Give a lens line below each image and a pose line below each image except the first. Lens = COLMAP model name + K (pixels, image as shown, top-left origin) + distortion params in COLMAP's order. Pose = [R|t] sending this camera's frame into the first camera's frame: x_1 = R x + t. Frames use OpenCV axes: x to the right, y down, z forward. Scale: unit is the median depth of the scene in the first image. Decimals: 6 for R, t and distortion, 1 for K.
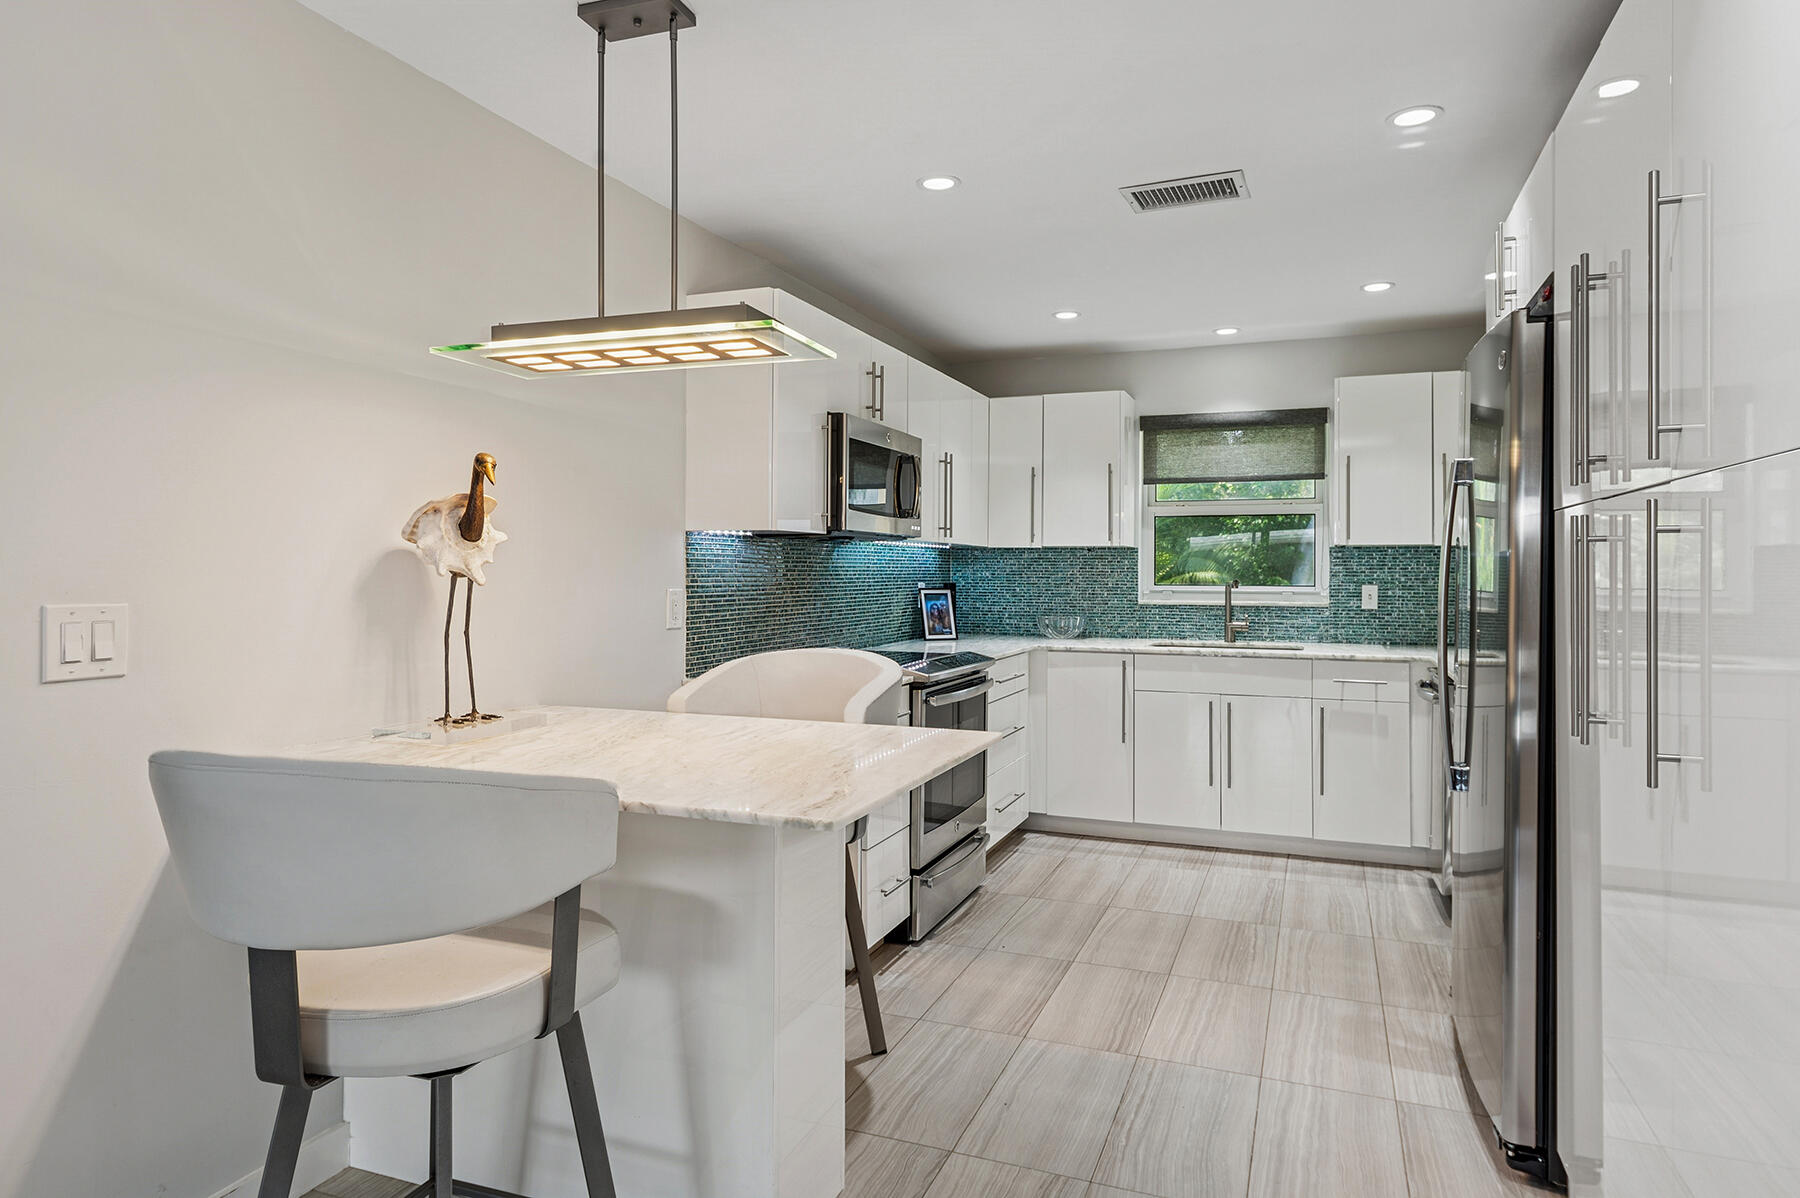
lens RADIAL K [[1080.8, 0, 900.1], [0, 1080.8, 568.3], [0, 0, 1]] dist [0.001483, 0.000503]
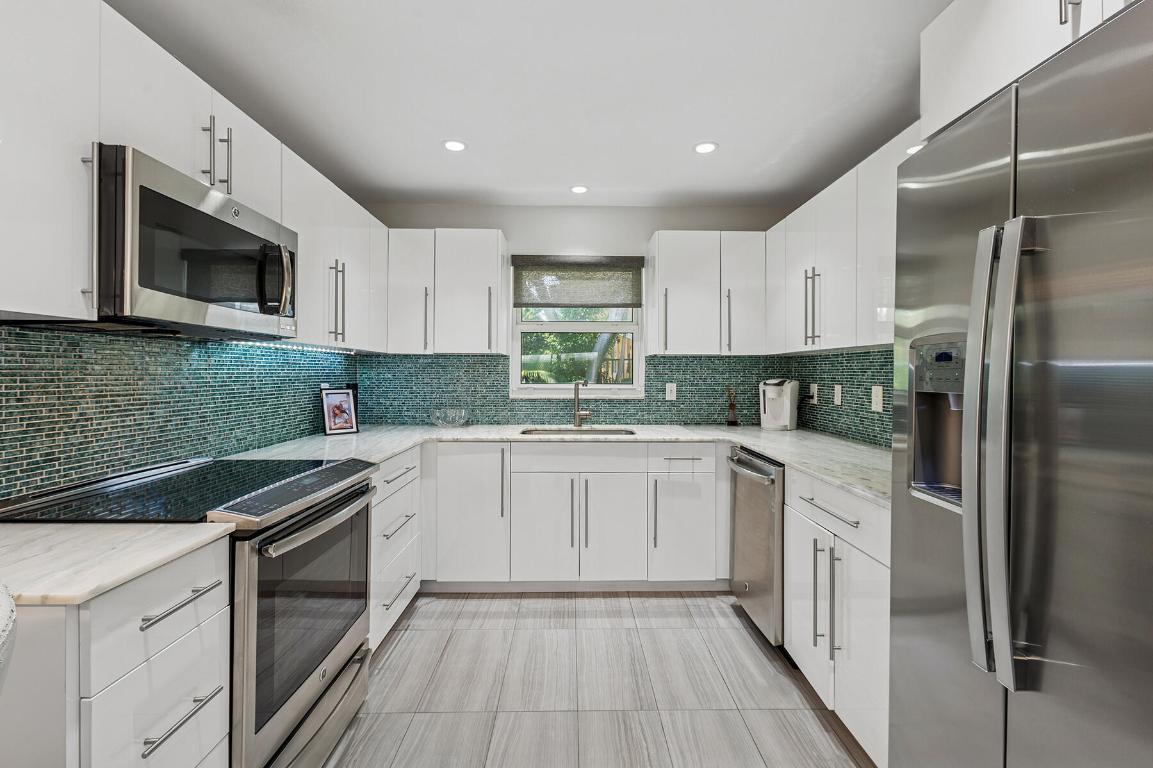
lens RADIAL K [[536.6, 0, 578.2], [0, 536.6, 371.8], [0, 0, 1]] dist [-0.000031, 0.000181]
pose [[0.928349, 0.000820, 0.371708, 0.059776], [-0.001603, 0.999997, 0.001797, -0.000350], [-0.371706, -0.002264, 0.928348, 0.390740]]
